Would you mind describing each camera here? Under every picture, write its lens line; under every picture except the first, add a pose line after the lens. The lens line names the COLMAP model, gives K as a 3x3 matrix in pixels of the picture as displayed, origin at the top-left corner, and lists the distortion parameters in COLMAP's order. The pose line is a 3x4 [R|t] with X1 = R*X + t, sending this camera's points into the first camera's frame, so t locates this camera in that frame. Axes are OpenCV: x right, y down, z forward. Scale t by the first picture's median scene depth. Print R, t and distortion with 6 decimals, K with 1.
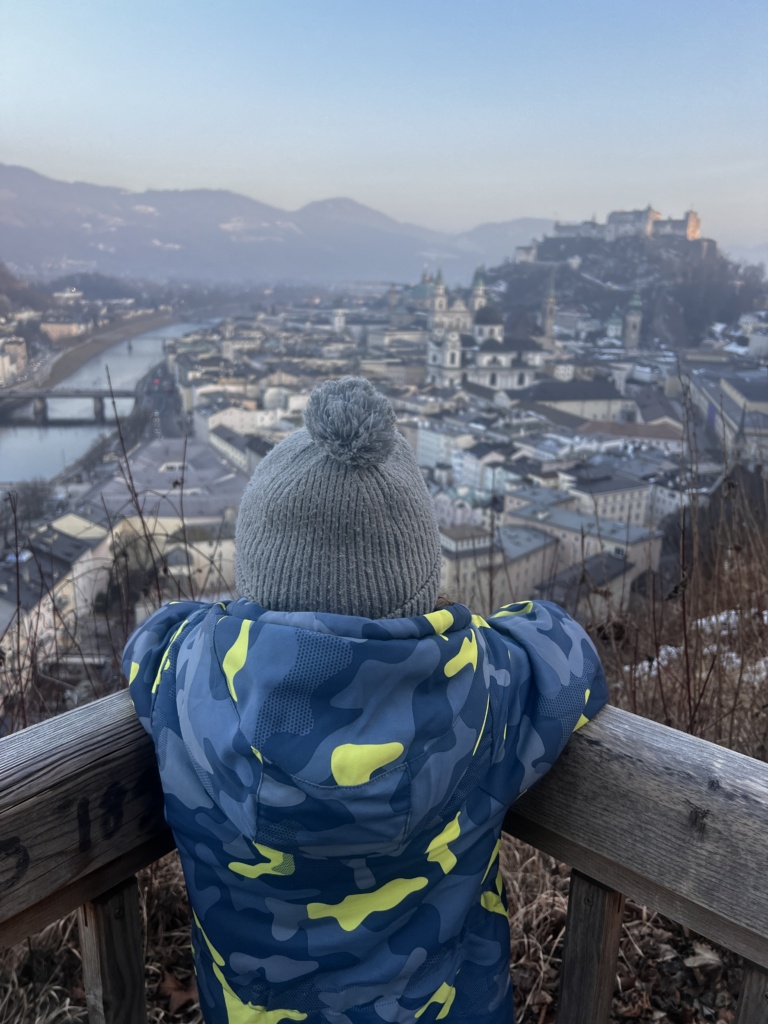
lens RADIAL K [[748.3, 0, 384.0], [0, 748.3, 512.0], [0, 0, 1]] dist [0.029461, -0.004273]
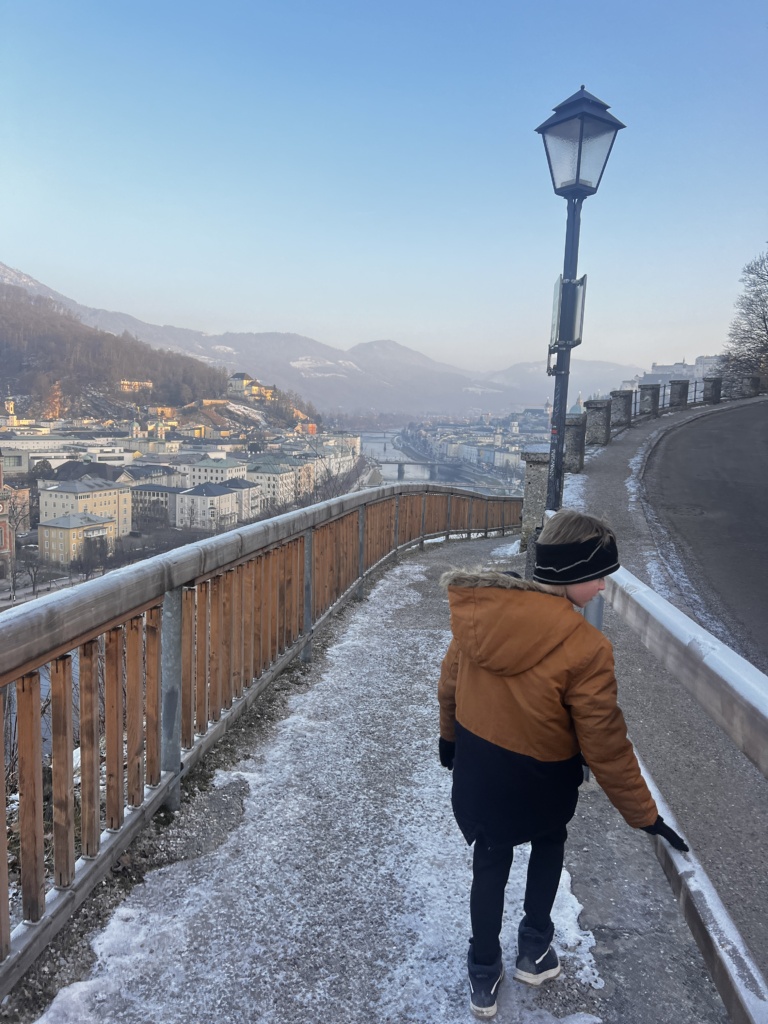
lens RADIAL K [[748.3, 0, 384.0], [0, 748.3, 512.0], [0, 0, 1]] dist [0.029461, -0.004273]
pose [[0.999394, 0.013351, -0.032144, -0.212787], [-0.018570, 0.985616, -0.167977, 0.109227], [0.029439, 0.168473, 0.985267, -0.287056]]
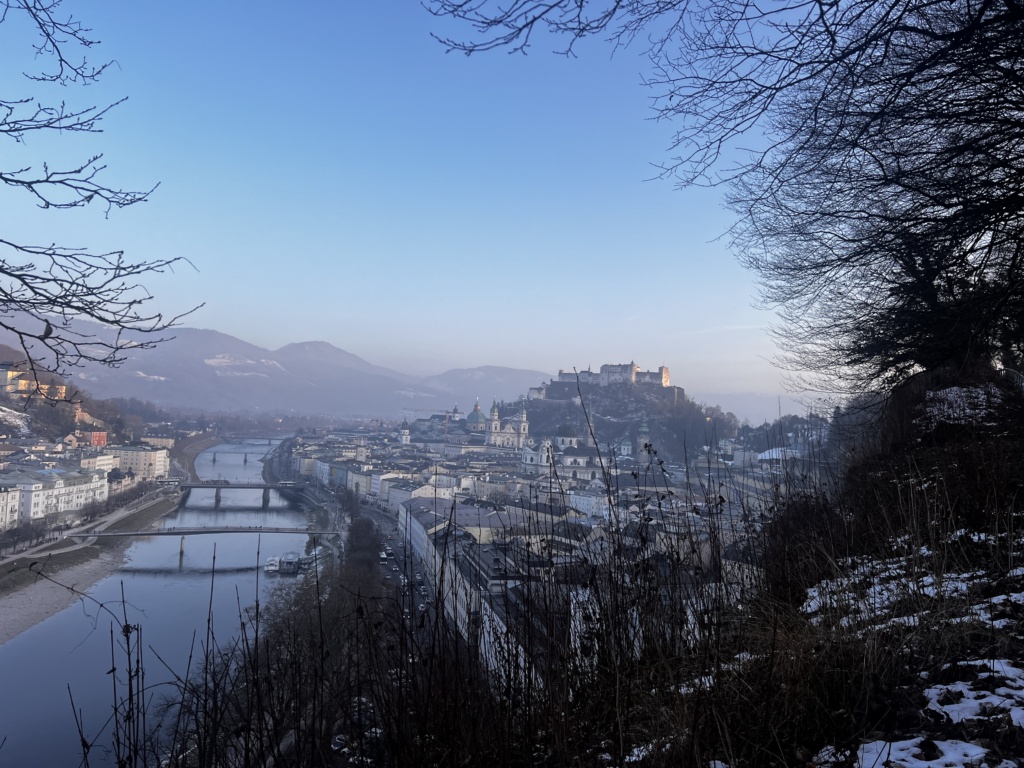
lens RADIAL K [[748.3, 0, 512.0], [0, 748.3, 384.0], [0, 0, 1]] dist [0.029461, -0.004273]
pose [[0.976847, 0.034778, 0.211092, -0.121682], [0.038744, 0.941625, -0.334426, 0.055322], [-0.210400, 0.334862, 0.918477, -0.132206]]
